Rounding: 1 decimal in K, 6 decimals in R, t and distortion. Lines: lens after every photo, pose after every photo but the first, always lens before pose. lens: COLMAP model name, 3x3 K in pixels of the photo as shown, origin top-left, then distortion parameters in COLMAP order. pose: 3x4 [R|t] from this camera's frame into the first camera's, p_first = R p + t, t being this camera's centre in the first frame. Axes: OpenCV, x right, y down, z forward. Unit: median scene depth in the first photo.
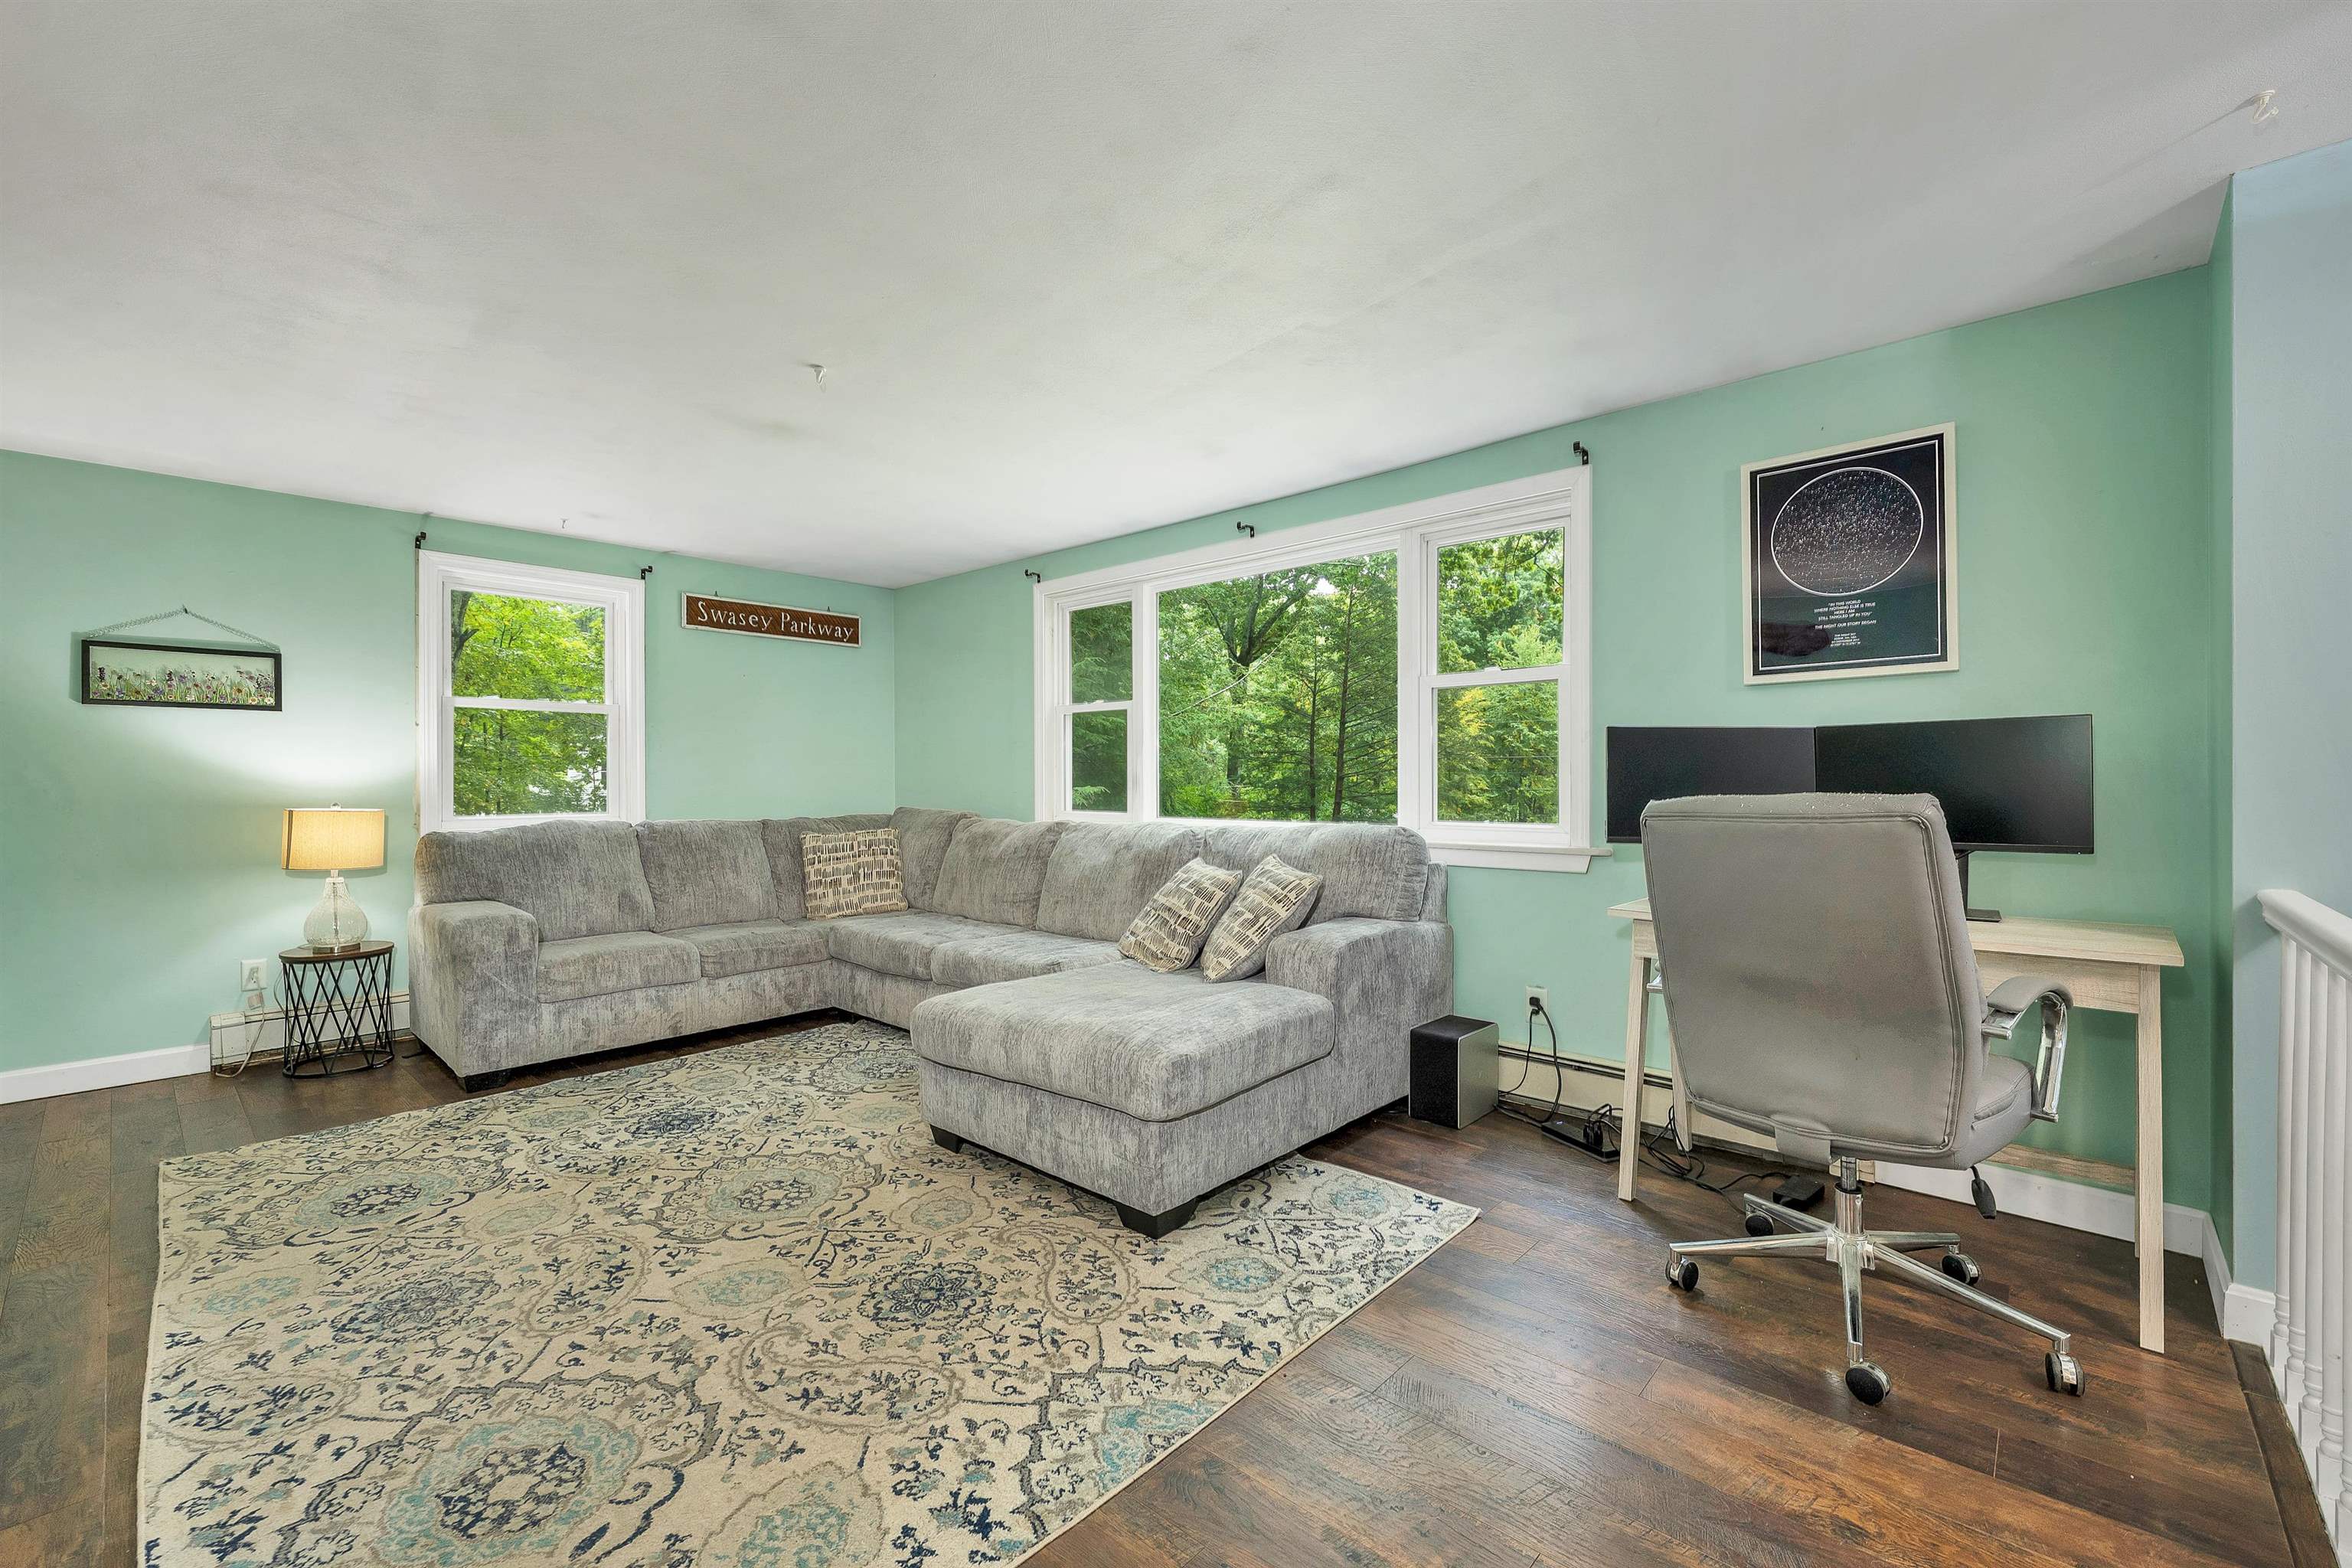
lens RADIAL K [[984.3, 0, 1186.6], [0, 984.3, 779.0], [0, 0, 1]] dist [-0.003924, -0.000797]
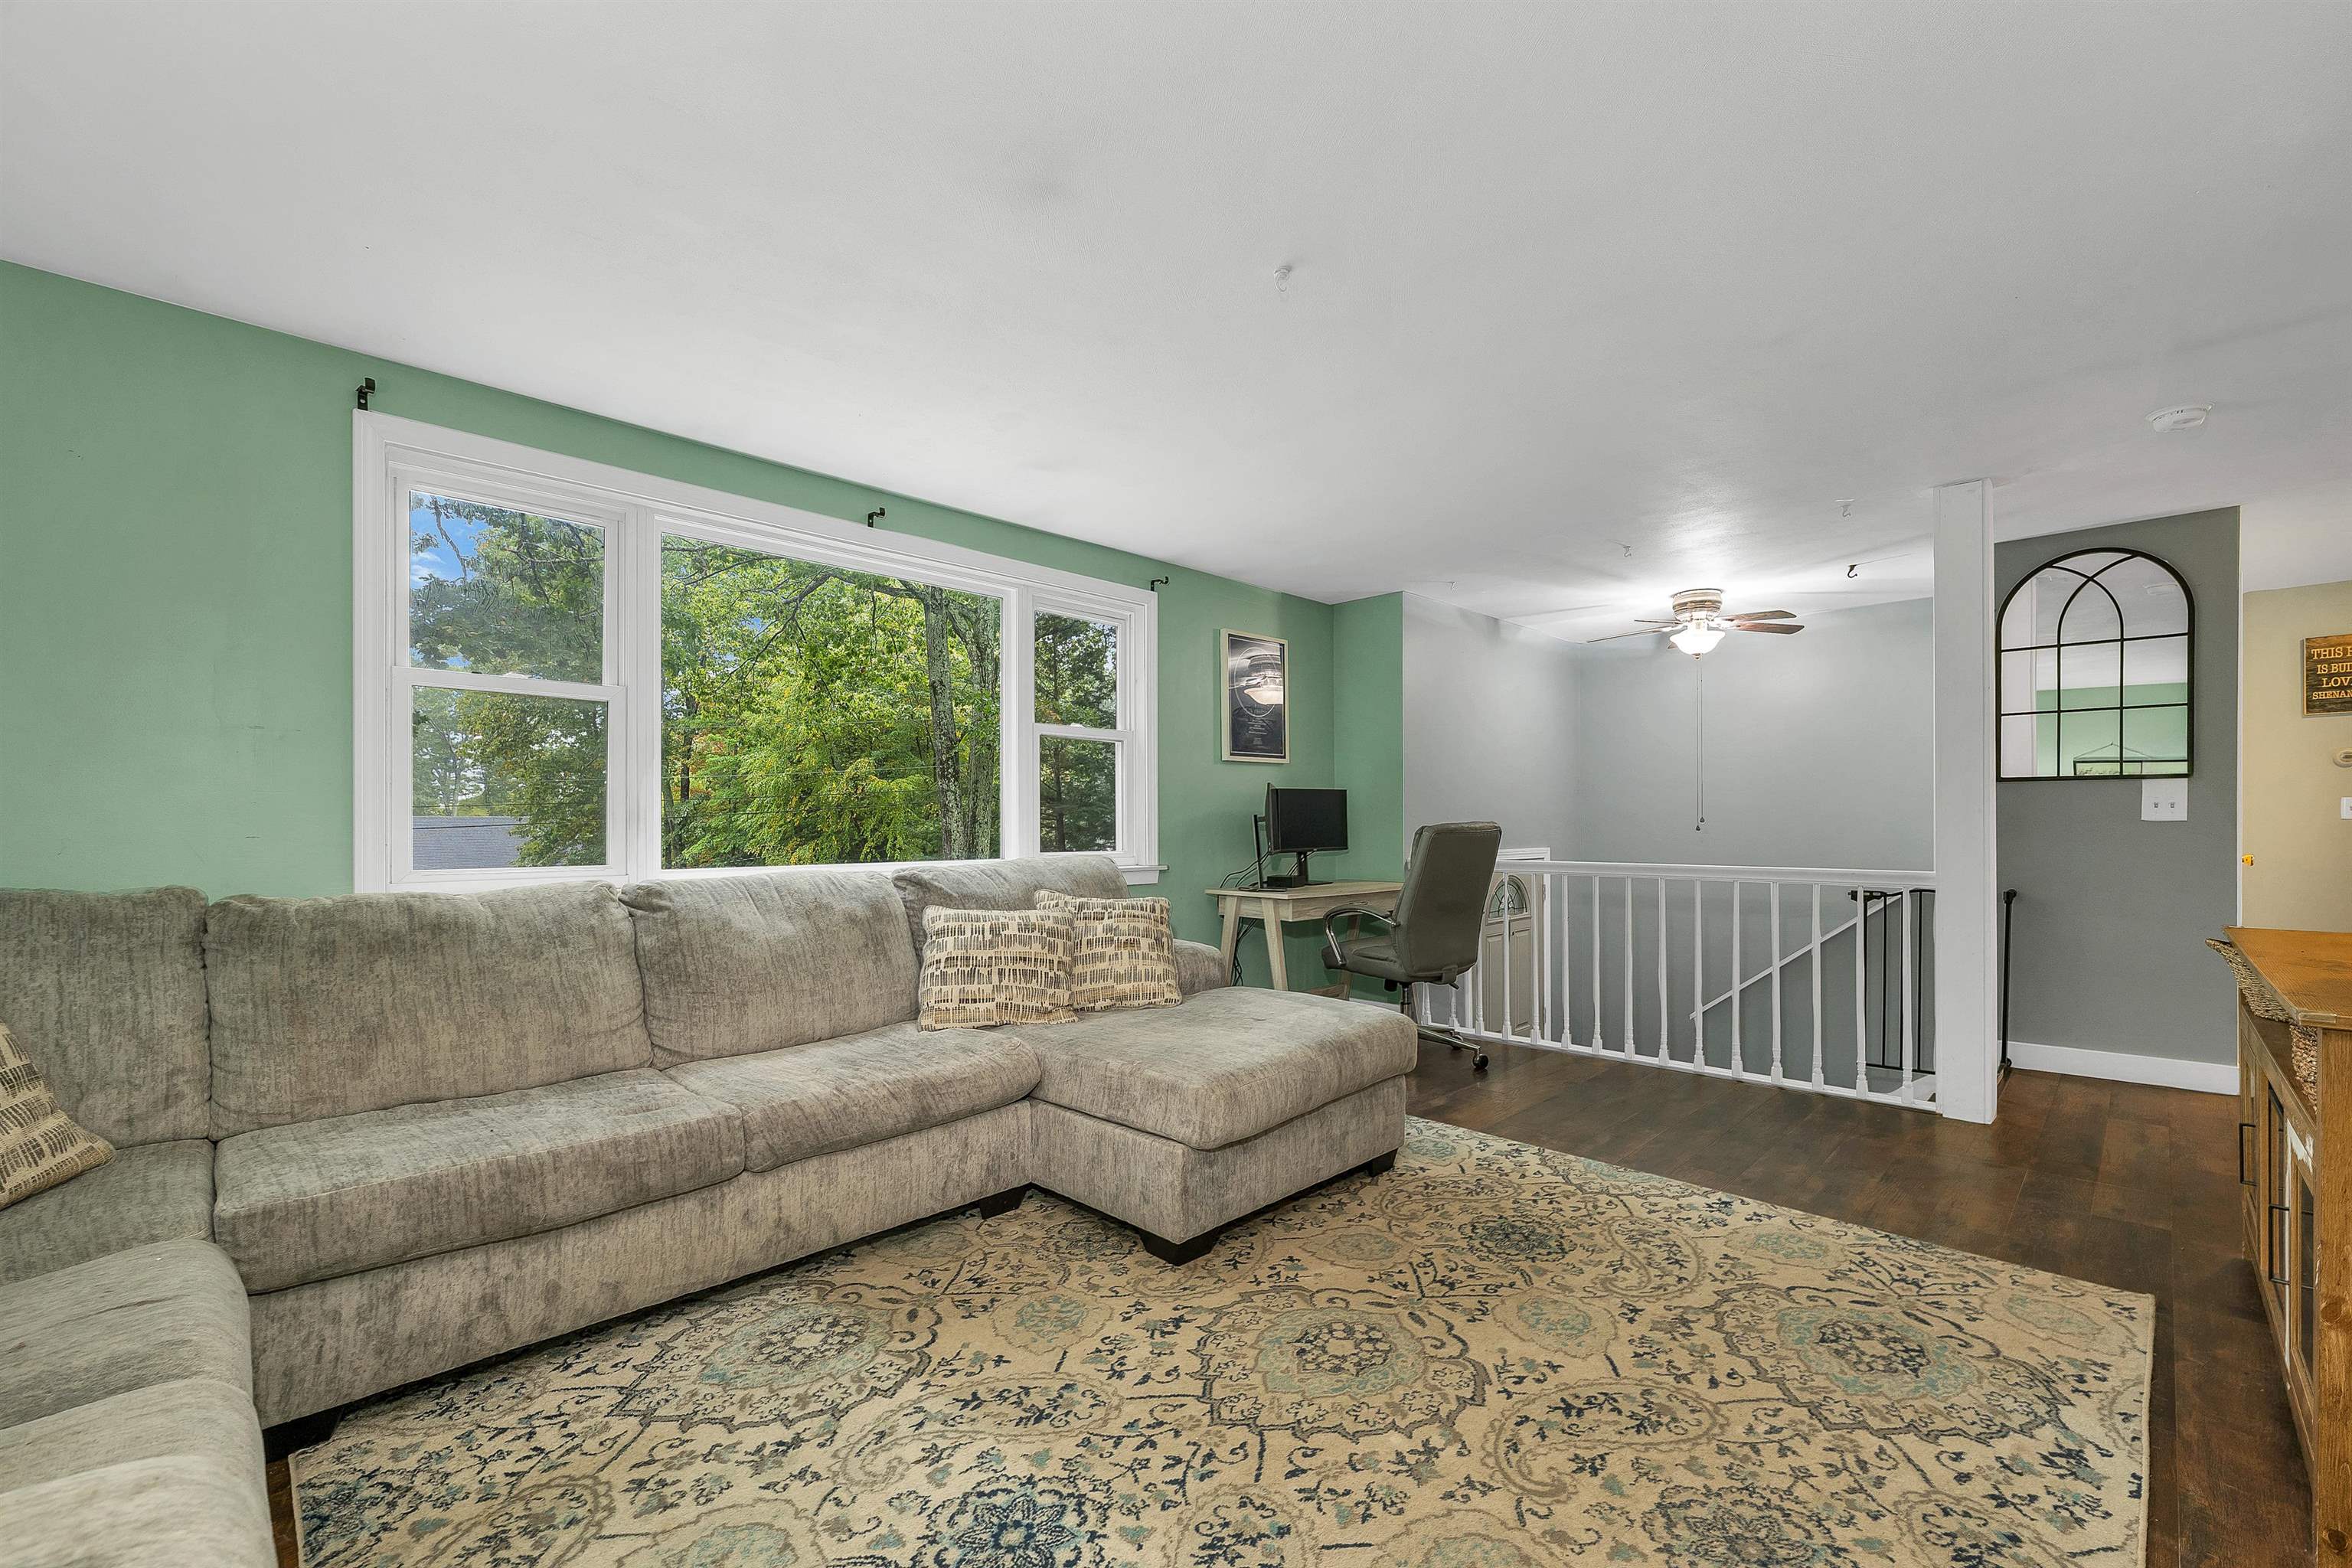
lens RADIAL K [[984.3, 0, 1167.0], [0, 984.3, 828.4], [0, 0, 1]] dist [-0.003924, -0.000797]
pose [[0.048239, -0.004593, 0.998825, -1.588170], [0.002364, 0.999987, 0.004484, 0.017017], [-0.998833, 0.002144, 0.048249, 1.462106]]
